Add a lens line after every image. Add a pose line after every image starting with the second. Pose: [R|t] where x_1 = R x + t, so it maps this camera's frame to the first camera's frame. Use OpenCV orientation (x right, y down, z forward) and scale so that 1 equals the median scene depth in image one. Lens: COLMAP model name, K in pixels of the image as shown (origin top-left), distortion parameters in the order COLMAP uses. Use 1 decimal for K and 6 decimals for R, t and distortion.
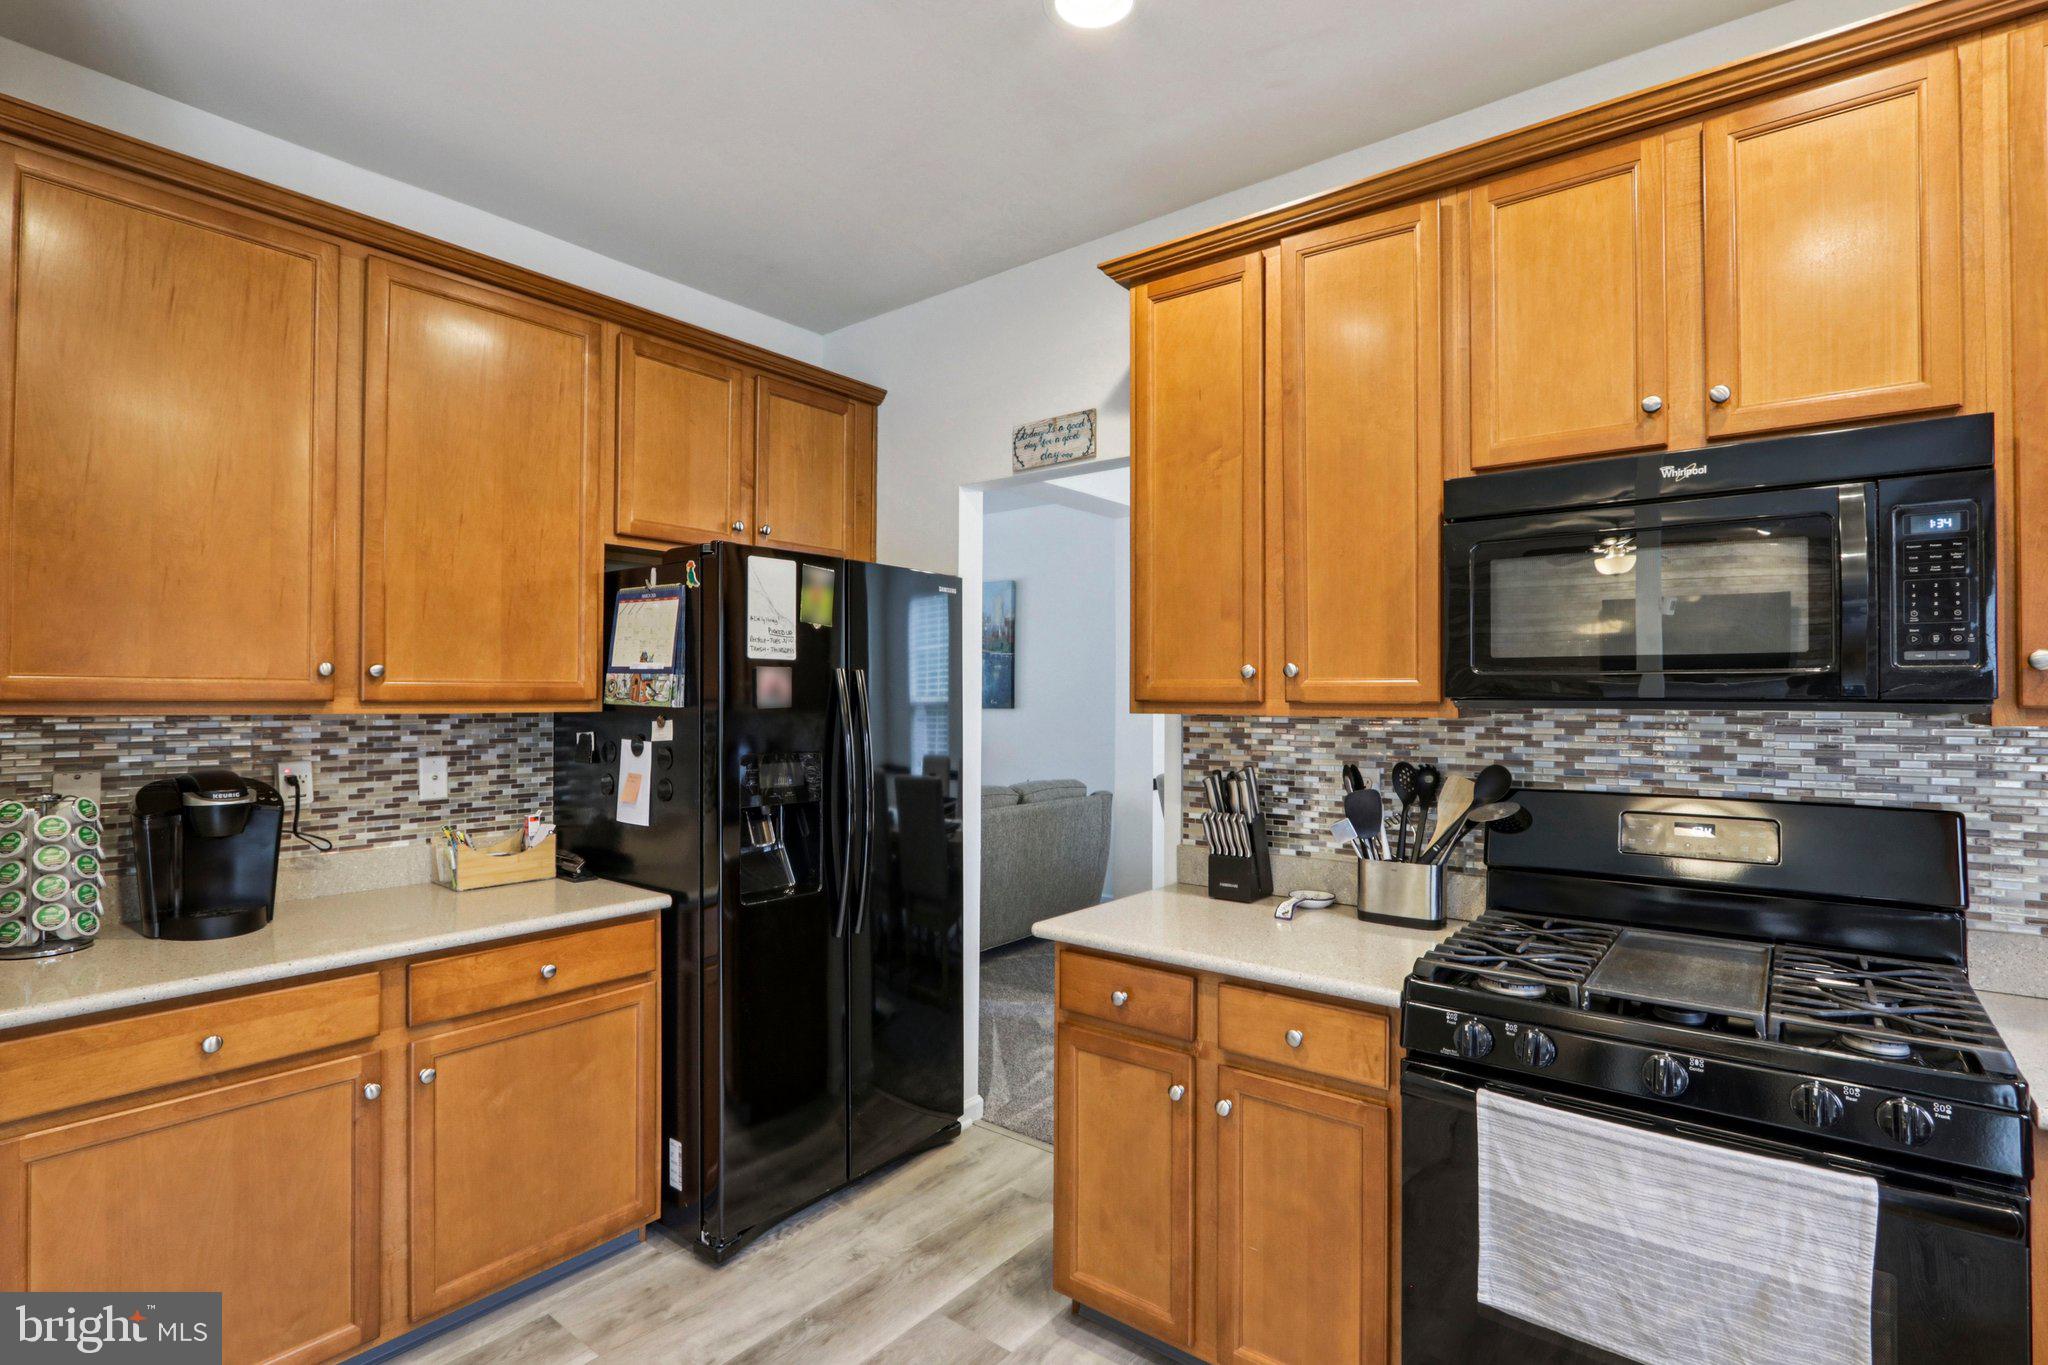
lens RADIAL K [[973.4, 0, 999.4], [0, 973.4, 684.1], [0, 0, 1]] dist [-0.020437, 0.003669]
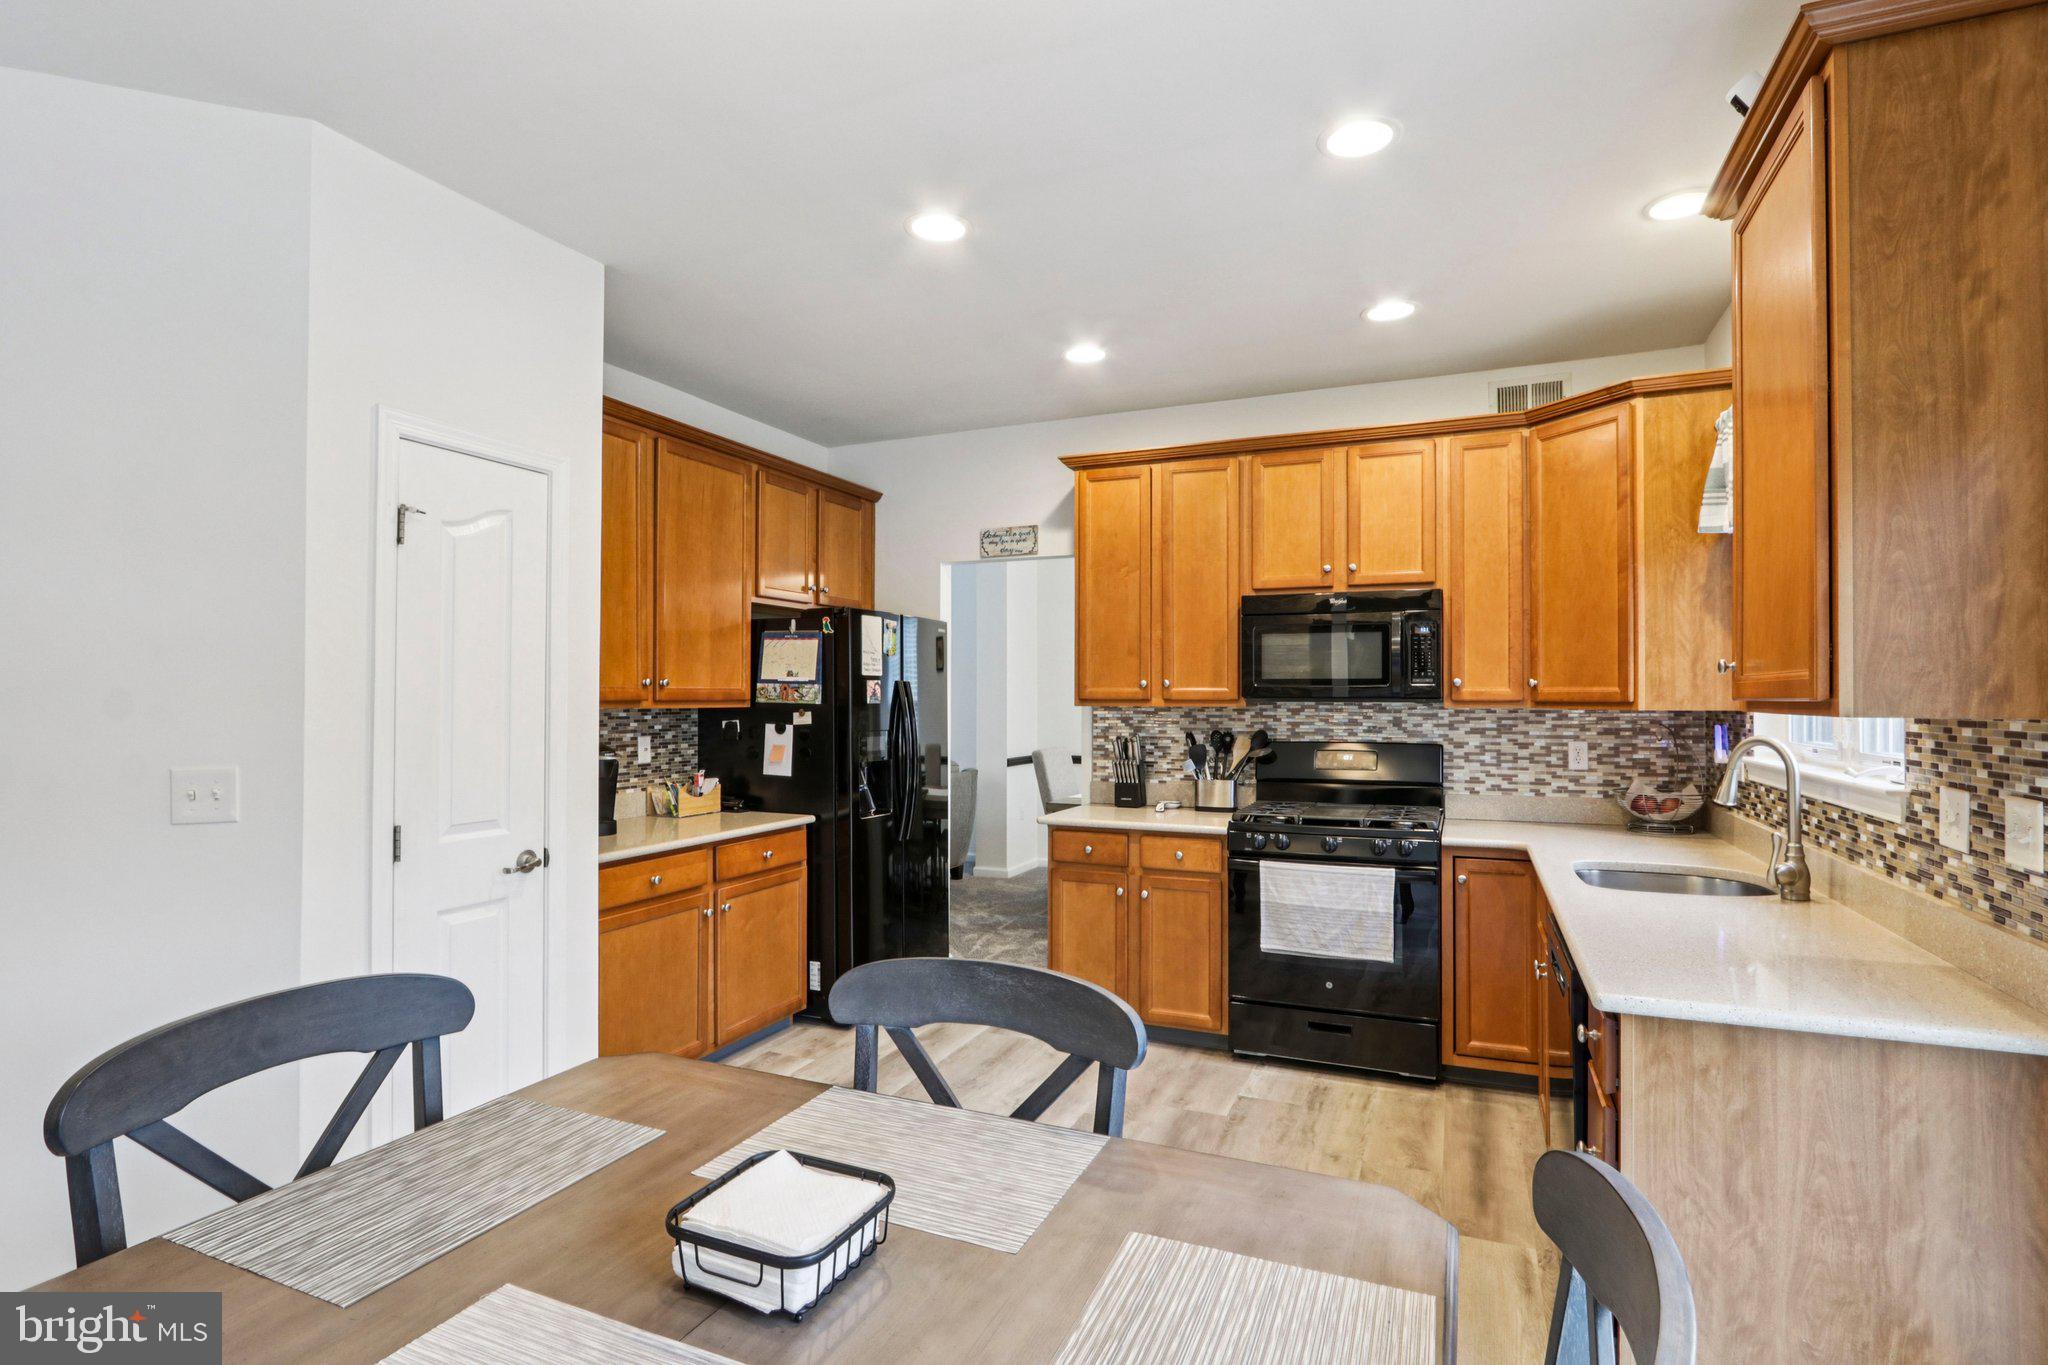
lens RADIAL K [[1024.4, 0, 987.4], [0, 1024.4, 691.1], [0, 0, 1]] dist [-0.020886, 0.004121]
pose [[0.969476, -0.000460, 0.245187, -0.543955], [-0.001142, 0.999979, 0.006391, -0.011191], [-0.245185, -0.006476, 0.969455, -0.897902]]
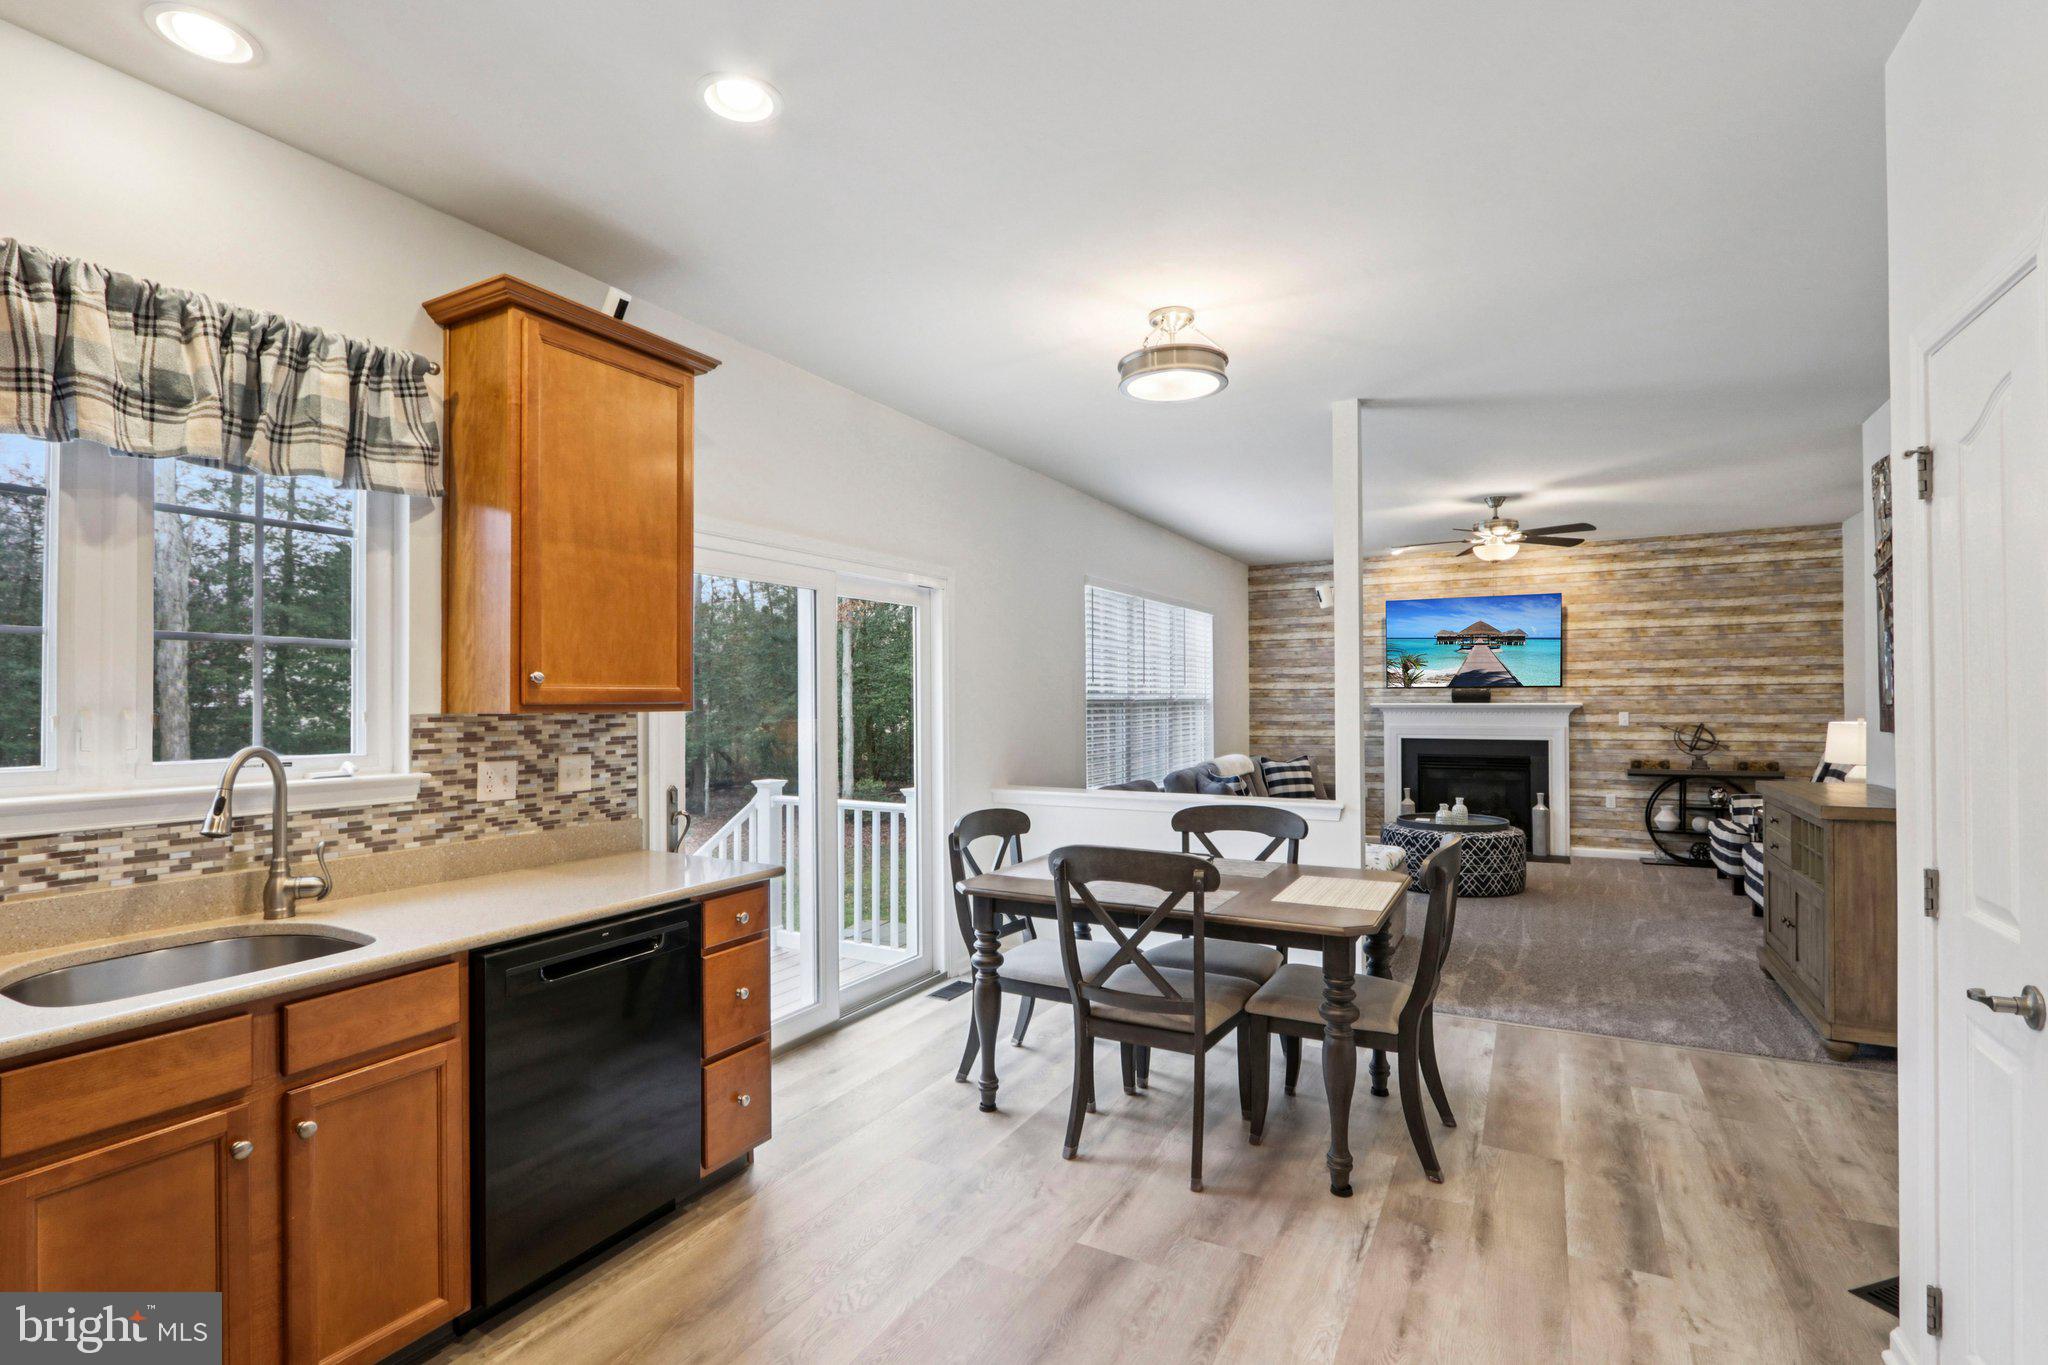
lens RADIAL K [[973.4, 0, 1006.2], [0, 973.4, 688.3], [0, 0, 1]] dist [-0.020437, 0.003669]
pose [[-0.984348, -0.003026, -0.176208, 0.035513], [0.000973, 0.999744, -0.022604, 0.010425], [0.176231, -0.022421, -0.984093, 1.111449]]
